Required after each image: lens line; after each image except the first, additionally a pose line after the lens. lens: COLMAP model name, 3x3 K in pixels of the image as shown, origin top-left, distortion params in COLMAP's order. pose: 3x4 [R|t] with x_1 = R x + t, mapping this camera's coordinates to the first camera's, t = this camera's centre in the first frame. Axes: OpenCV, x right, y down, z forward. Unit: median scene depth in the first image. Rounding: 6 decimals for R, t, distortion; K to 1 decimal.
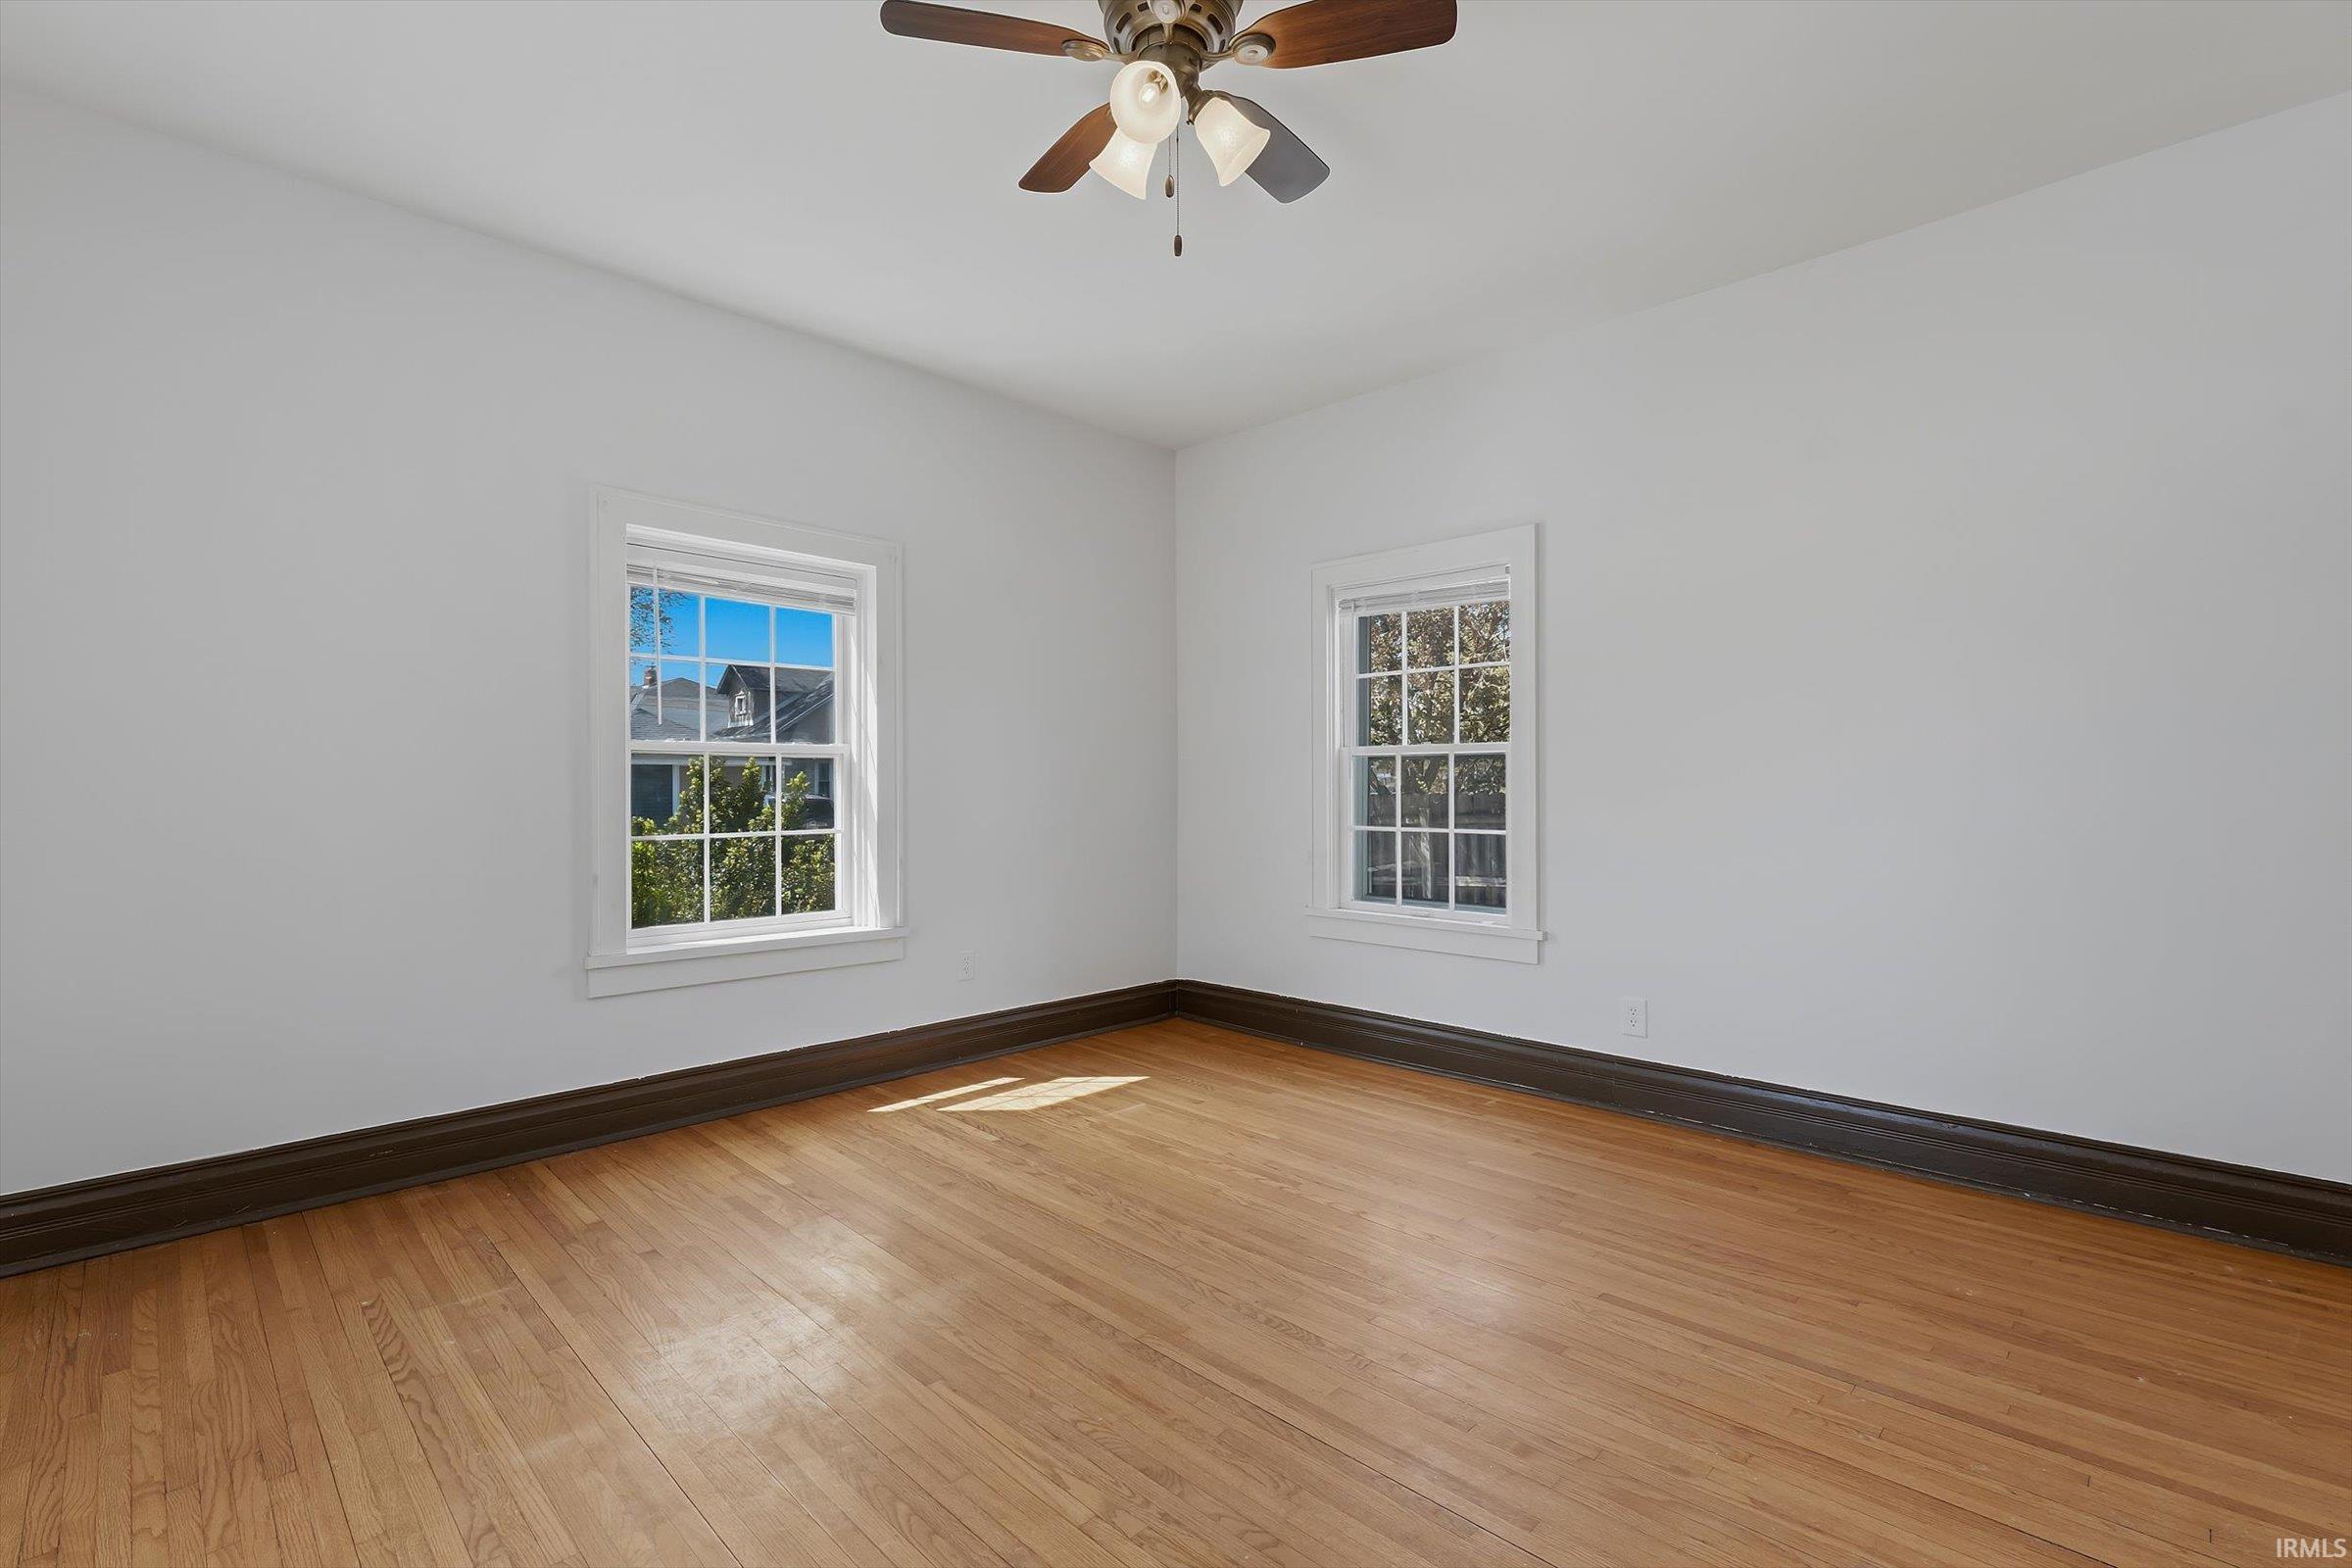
lens RADIAL K [[1087.8, 0, 1173.8], [0, 1087.8, 783.6], [0, 0, 1]] dist [0.000480, 0.000274]
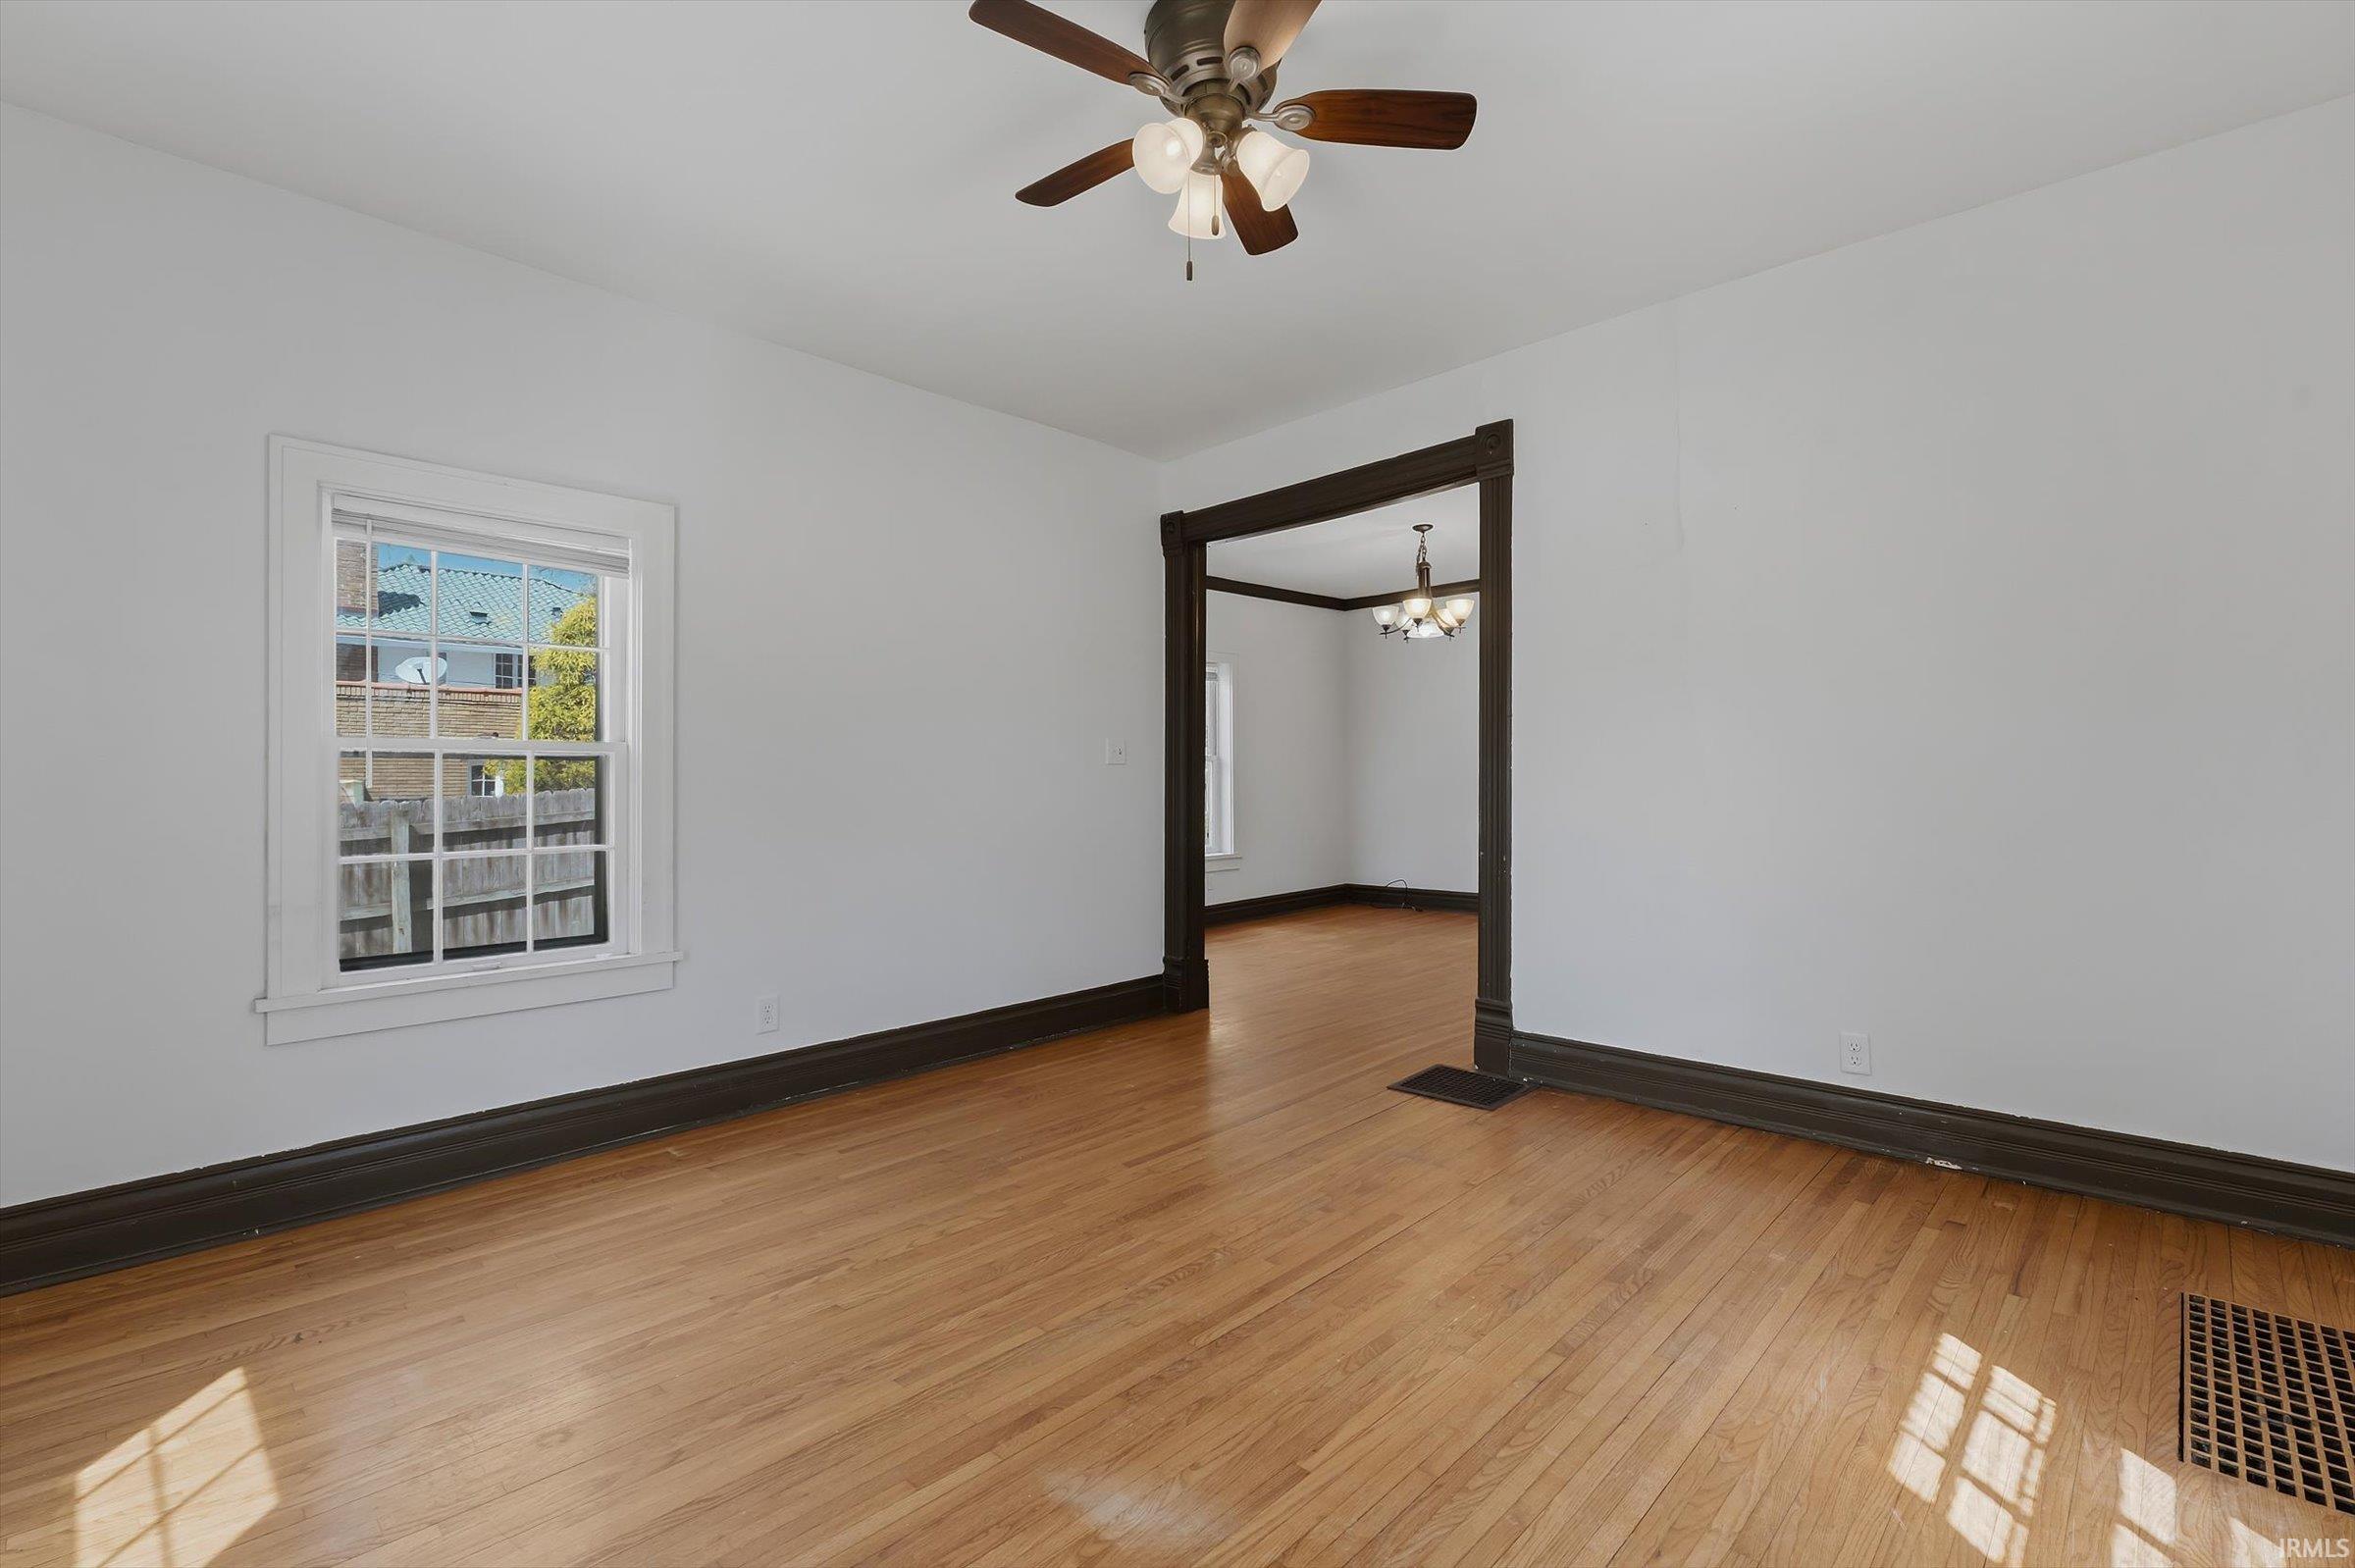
lens RADIAL K [[1089.2, 0, 1175.3], [0, 1089.2, 783.6], [0, 0, 1]] dist [0.000480, 0.000274]
pose [[-0.047098, 0.003280, 0.998885, -0.600098], [0.013234, 0.999909, -0.002659, 0.002803], [-0.998803, 0.013094, -0.047137, 0.627947]]
